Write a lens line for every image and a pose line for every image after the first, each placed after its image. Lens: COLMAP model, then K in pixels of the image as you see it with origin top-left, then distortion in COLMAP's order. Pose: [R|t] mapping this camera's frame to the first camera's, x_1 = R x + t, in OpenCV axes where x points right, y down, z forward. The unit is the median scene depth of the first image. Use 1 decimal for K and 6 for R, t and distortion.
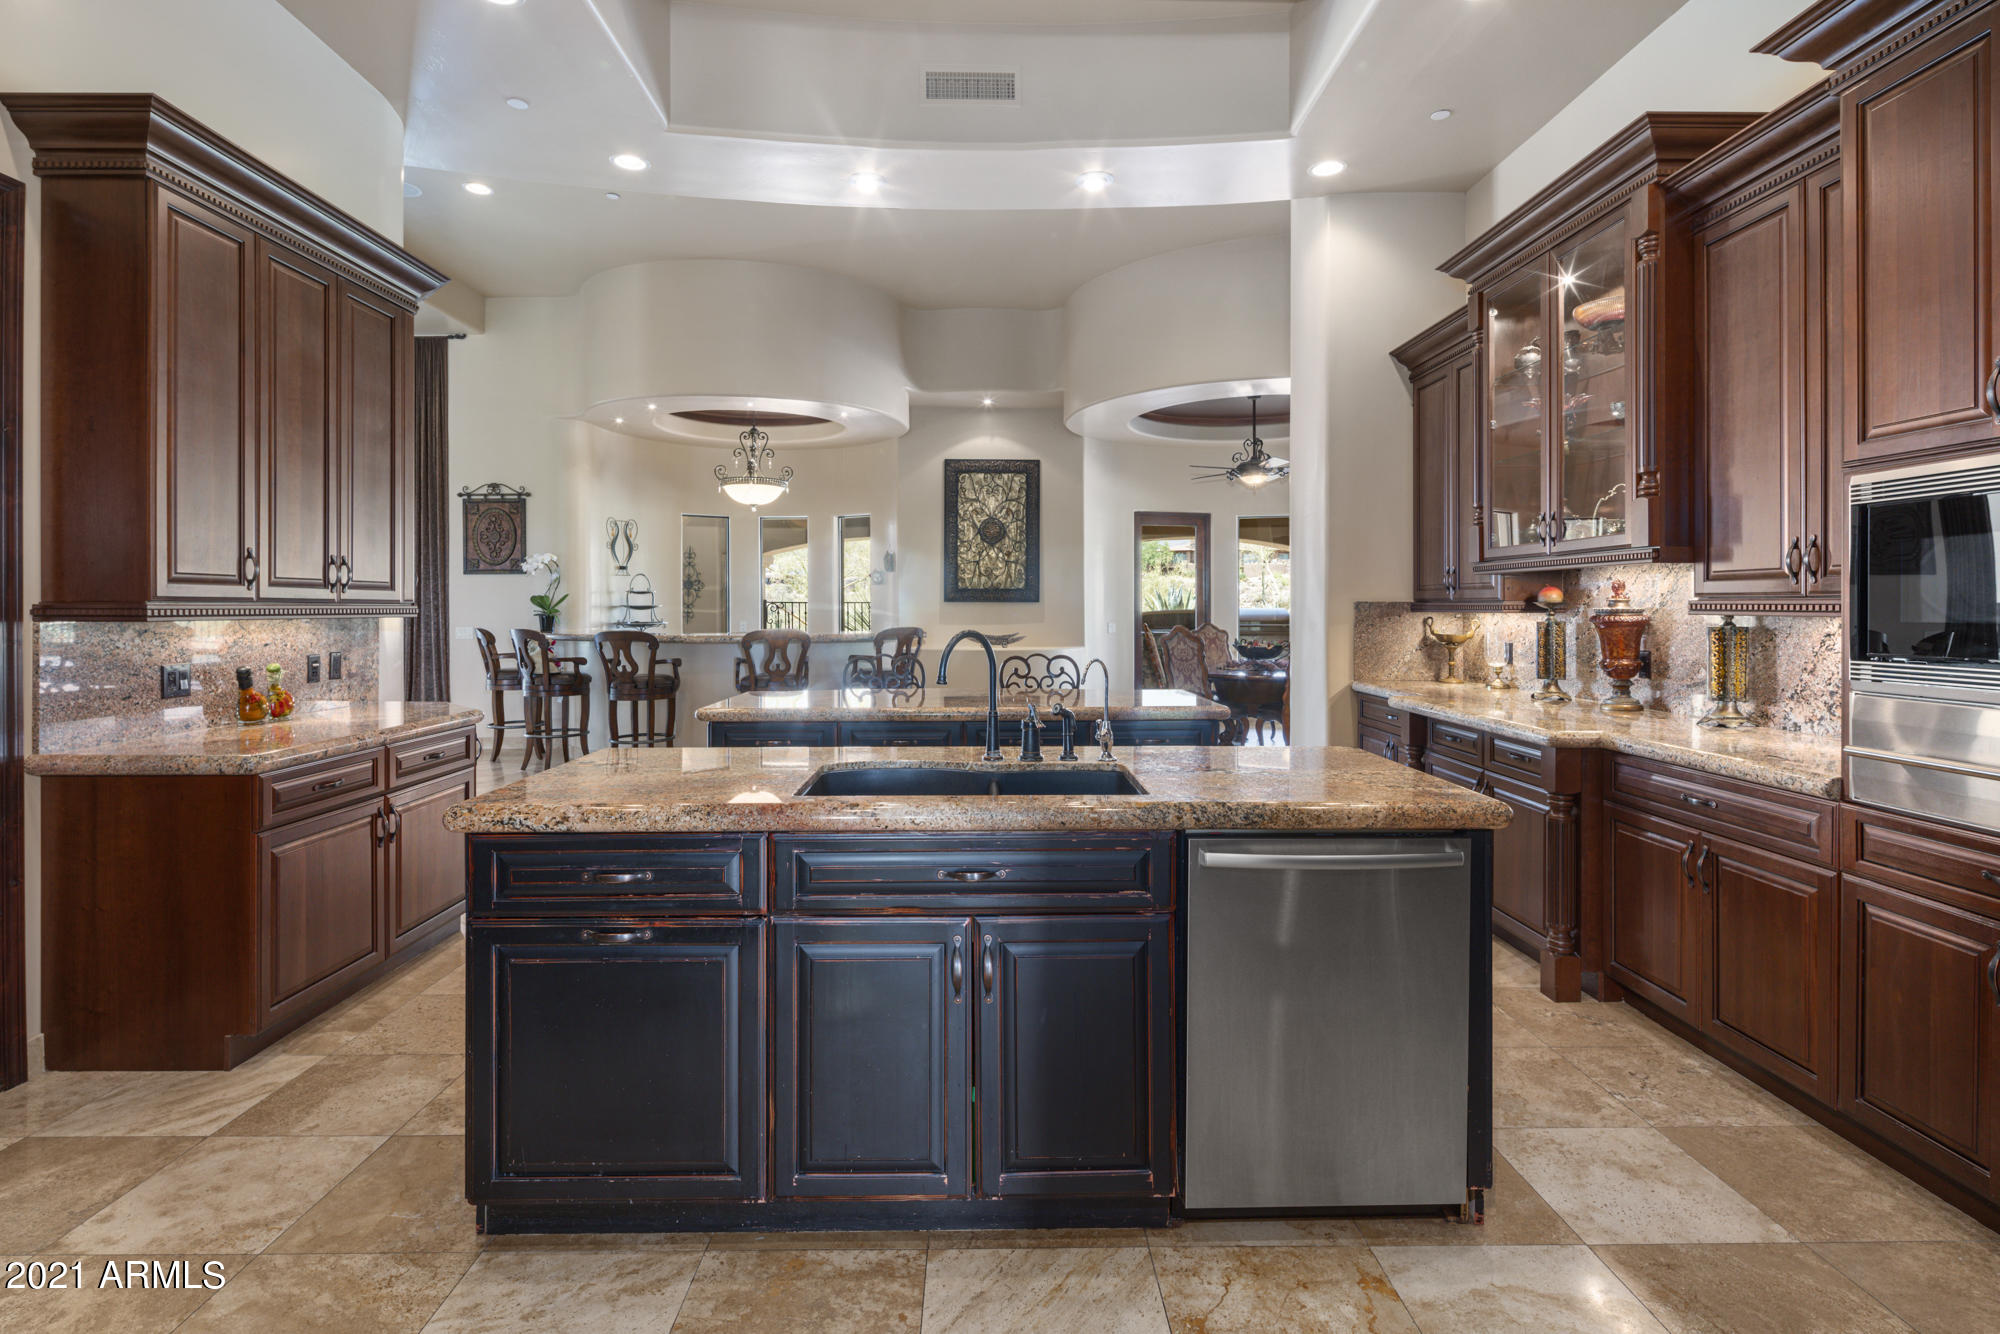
lens RADIAL K [[976.9, 0, 991.9], [0, 976.9, 607.2], [0, 0, 1]] dist [0.006489, -0.002890]
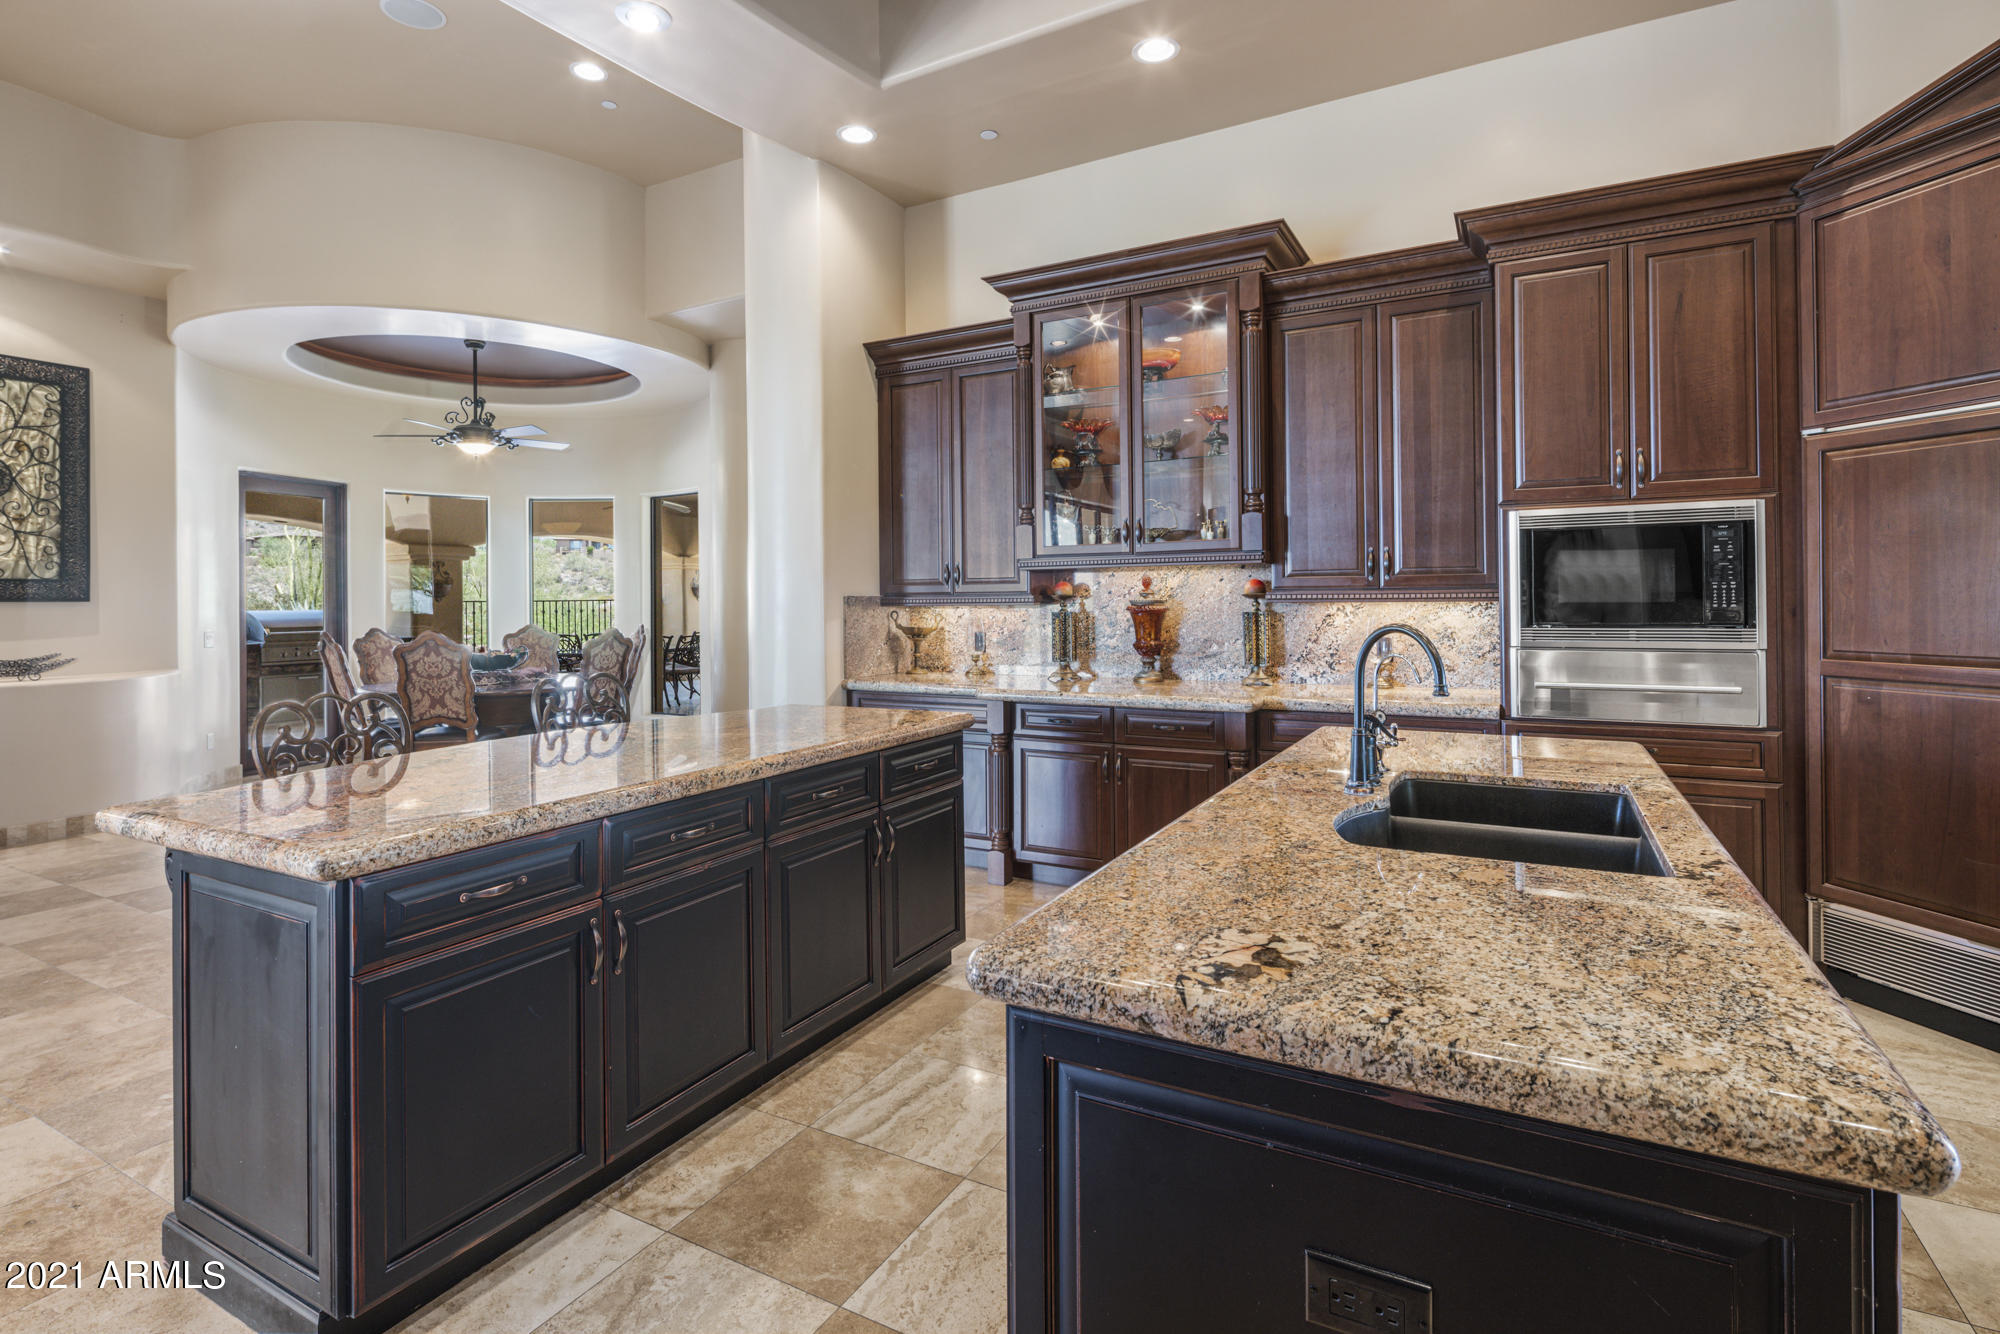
lens RADIAL K [[976.9, 0, 989.1], [0, 976.9, 589.4], [0, 0, 1]] dist [0.006489, -0.002890]
pose [[0.501029, 0.006707, 0.865405, -0.379584], [0.010367, 0.999852, -0.013751, 0.002461], [-0.865369, 0.015861, 0.500885, 0.399947]]
